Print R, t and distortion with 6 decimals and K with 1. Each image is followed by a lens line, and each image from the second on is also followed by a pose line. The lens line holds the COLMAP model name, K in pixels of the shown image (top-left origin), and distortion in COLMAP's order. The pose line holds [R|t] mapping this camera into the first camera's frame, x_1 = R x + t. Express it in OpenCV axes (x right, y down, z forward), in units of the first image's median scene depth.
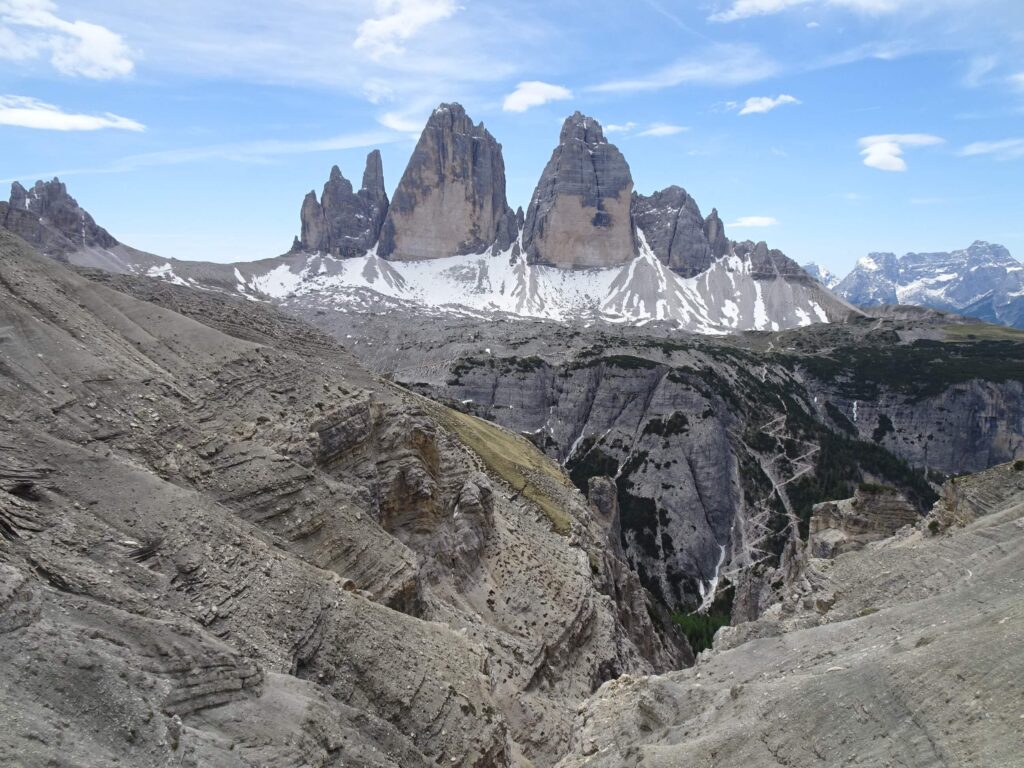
lens RADIAL K [[735.4, 0, 512.0], [0, 735.4, 384.0], [0, 0, 1]] dist [0.008904, 0.006082]
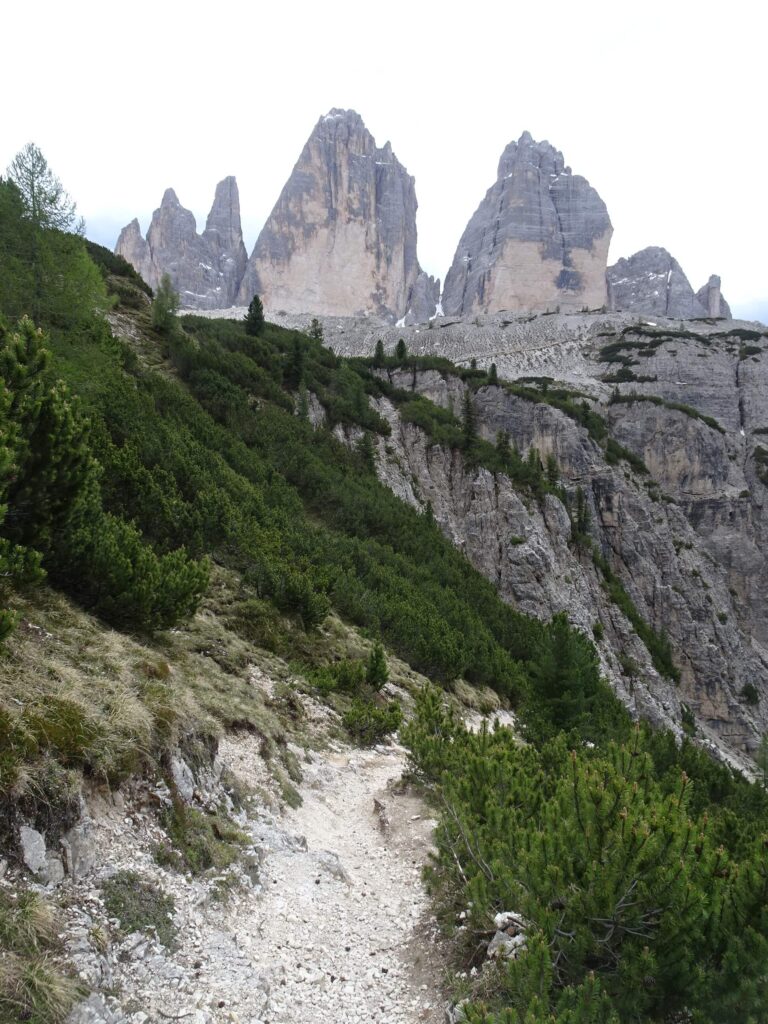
lens RADIAL K [[735.4, 0, 384.0], [0, 735.4, 512.0], [0, 0, 1]] dist [0.008904, 0.006082]
pose [[0.992603, 0.000732, 0.121406, -0.130209], [0.010400, 0.995794, -0.091026, 0.052731], [-0.120962, 0.091616, 0.988420, 0.354036]]
